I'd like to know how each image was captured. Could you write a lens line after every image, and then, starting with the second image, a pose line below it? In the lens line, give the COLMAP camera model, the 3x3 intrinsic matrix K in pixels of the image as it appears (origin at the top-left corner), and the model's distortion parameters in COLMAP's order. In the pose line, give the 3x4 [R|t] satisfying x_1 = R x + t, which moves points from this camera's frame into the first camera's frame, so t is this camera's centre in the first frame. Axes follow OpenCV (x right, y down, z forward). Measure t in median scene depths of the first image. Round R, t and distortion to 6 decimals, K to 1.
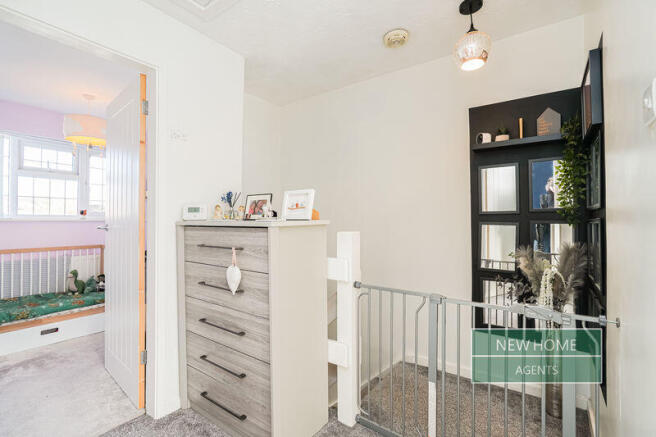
lens RADIAL K [[303.5, 0, 322.0], [0, 303.5, 220.8], [0, 0, 1]] dist [-0.012156, 0.001931]
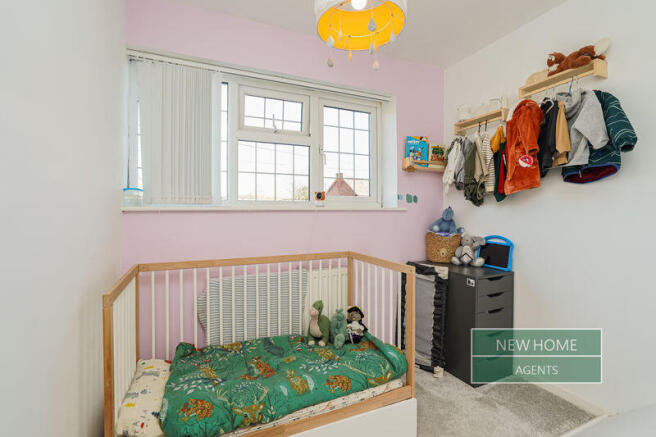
lens RADIAL K [[303.5, 0, 330.3], [0, 303.5, 216.1], [0, 0, 1]] dist [-0.012156, 0.001931]
pose [[0.887847, 0.001877, -0.460136, -0.523492], [0.003485, 0.999936, 0.010803, 0.006589], [0.460126, -0.011195, 0.887783, 0.499035]]
